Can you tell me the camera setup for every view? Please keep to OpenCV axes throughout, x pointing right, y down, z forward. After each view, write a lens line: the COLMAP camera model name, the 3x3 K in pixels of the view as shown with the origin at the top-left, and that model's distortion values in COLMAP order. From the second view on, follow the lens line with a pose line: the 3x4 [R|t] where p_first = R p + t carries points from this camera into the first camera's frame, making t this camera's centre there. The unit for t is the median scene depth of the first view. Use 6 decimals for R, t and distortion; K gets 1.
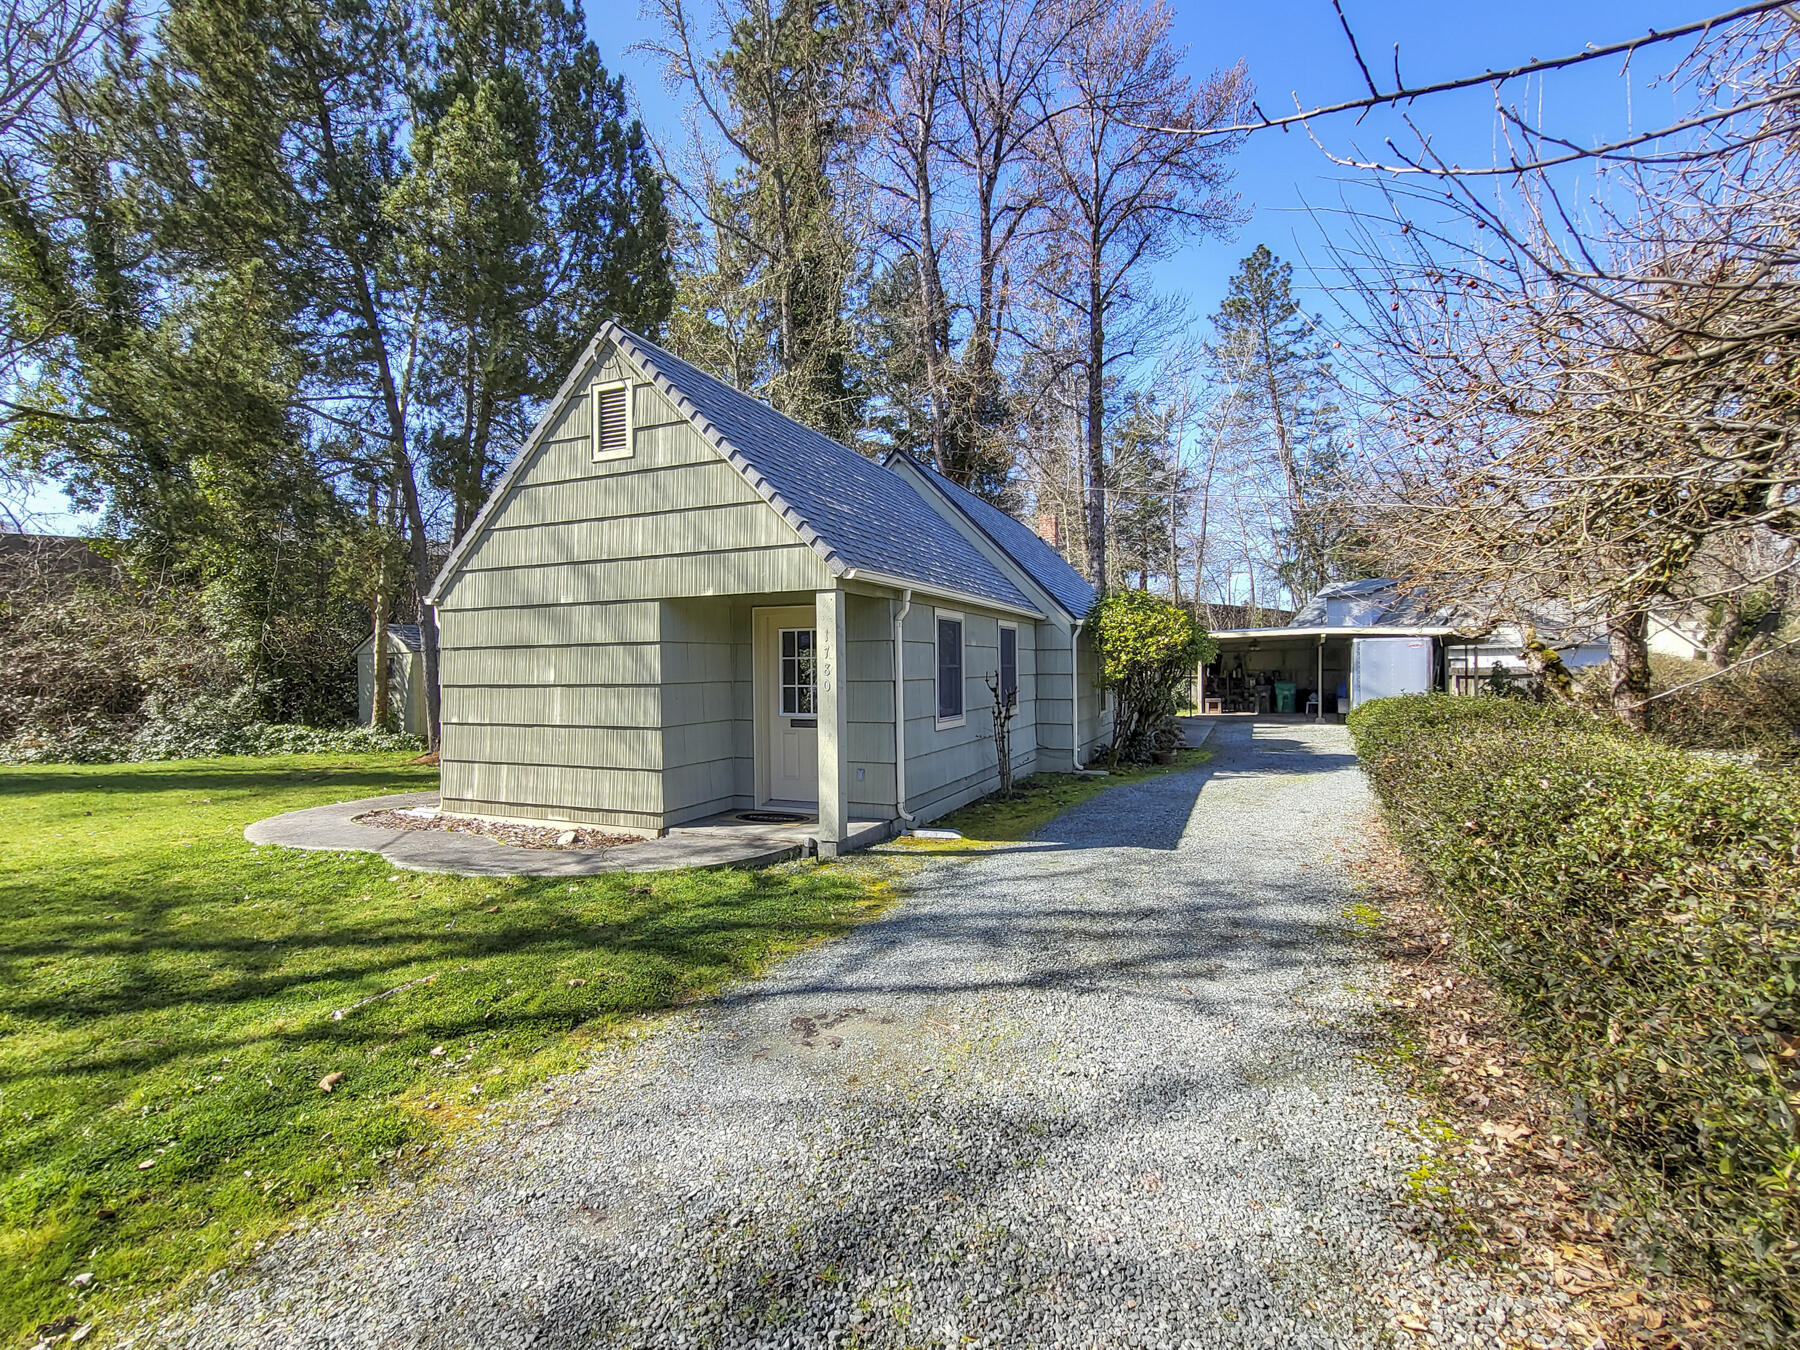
lens RADIAL K [[756.2, 0, 945.9], [0, 756.2, 678.8], [0, 0, 1]] dist [0.001189, 0.000211]
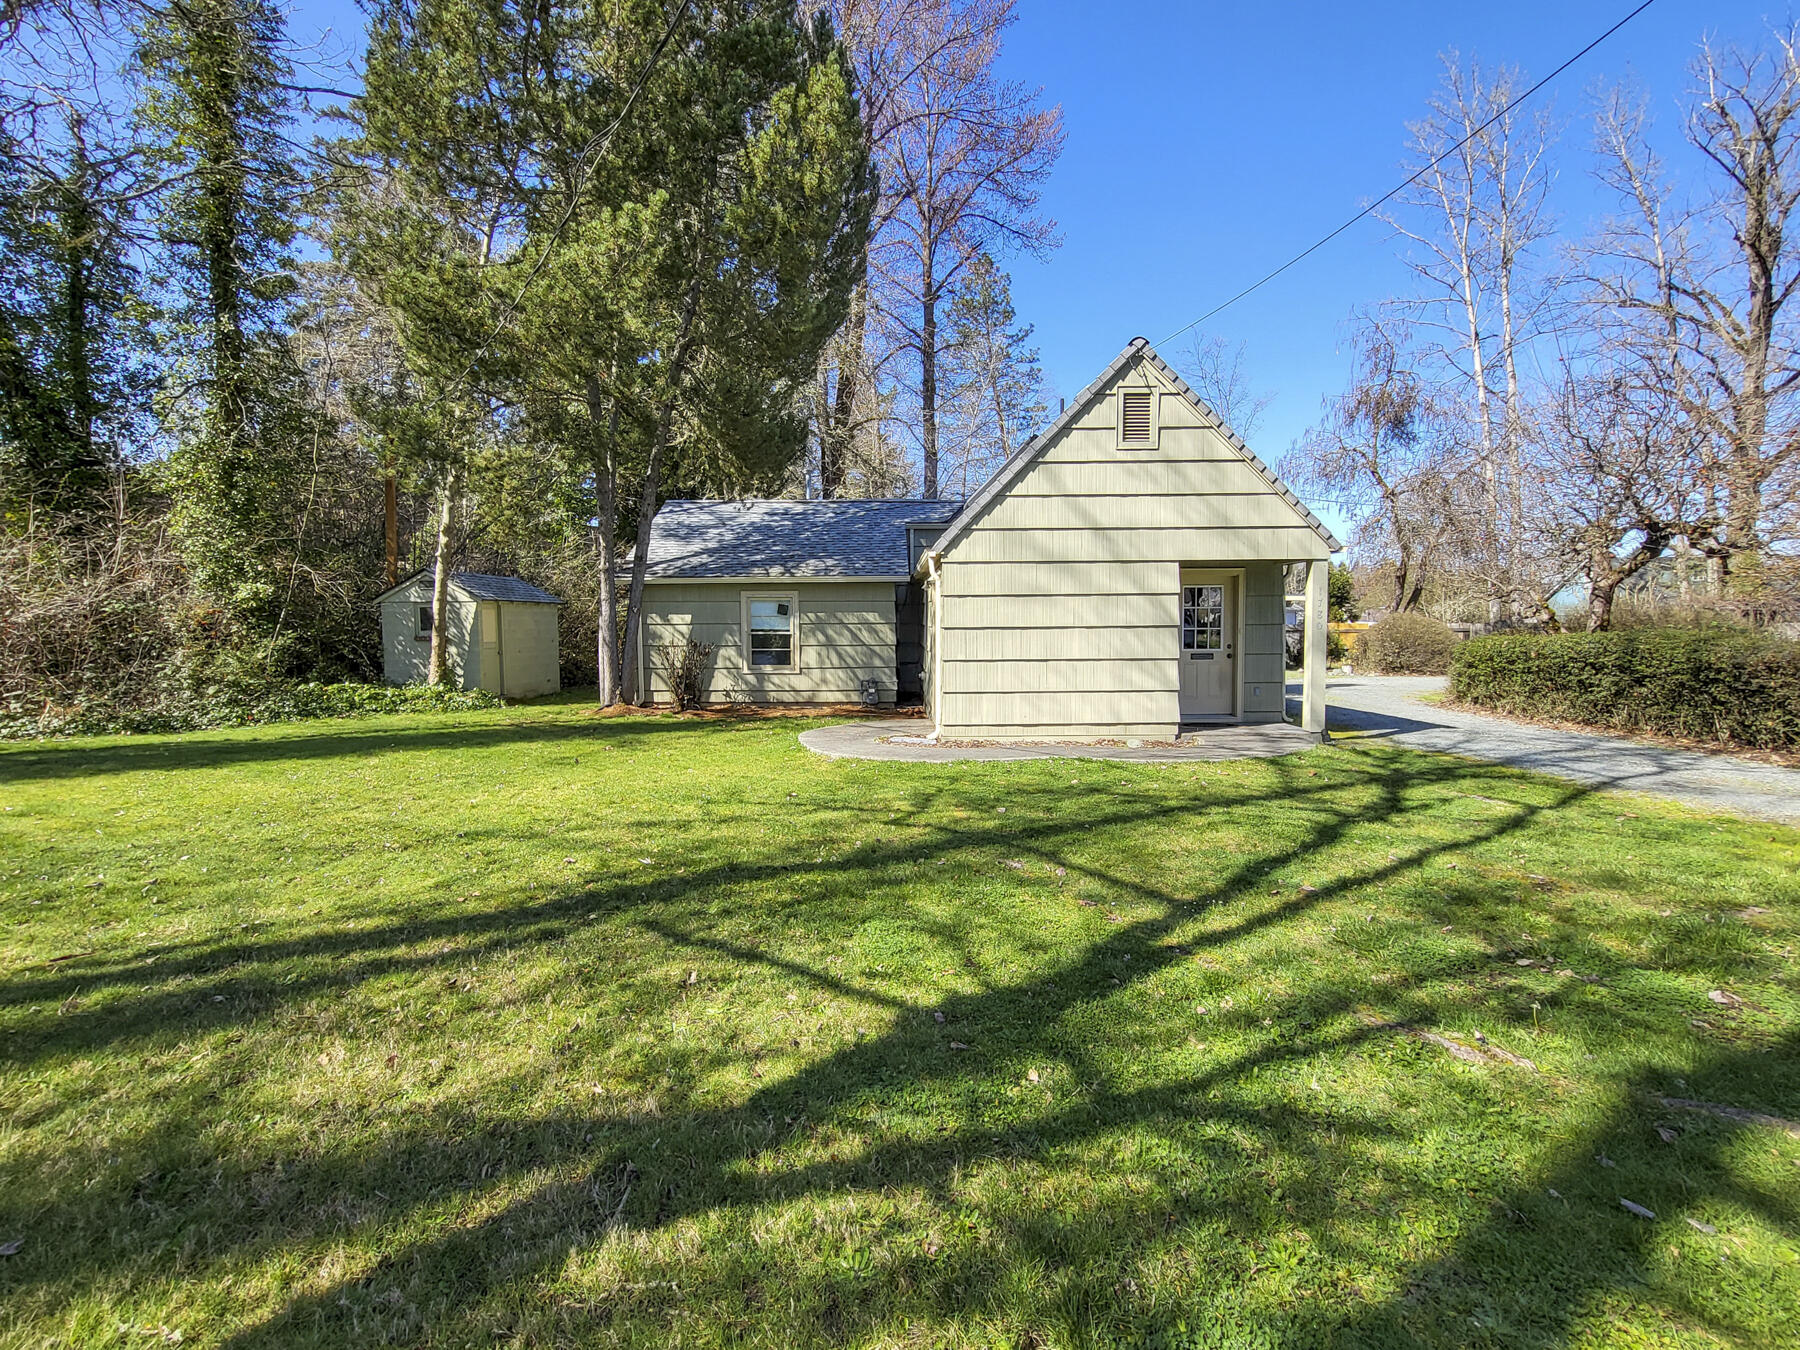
lens RADIAL K [[720.3, 0, 940.7], [0, 720.3, 668.3], [0, 0, 1]] dist [0.000604, -0.000069]
pose [[0.931518, -0.018274, 0.363237, -1.081293], [0.003480, 0.999139, 0.041342, 0.025508], [-0.363680, -0.037247, 0.930779, -0.021364]]
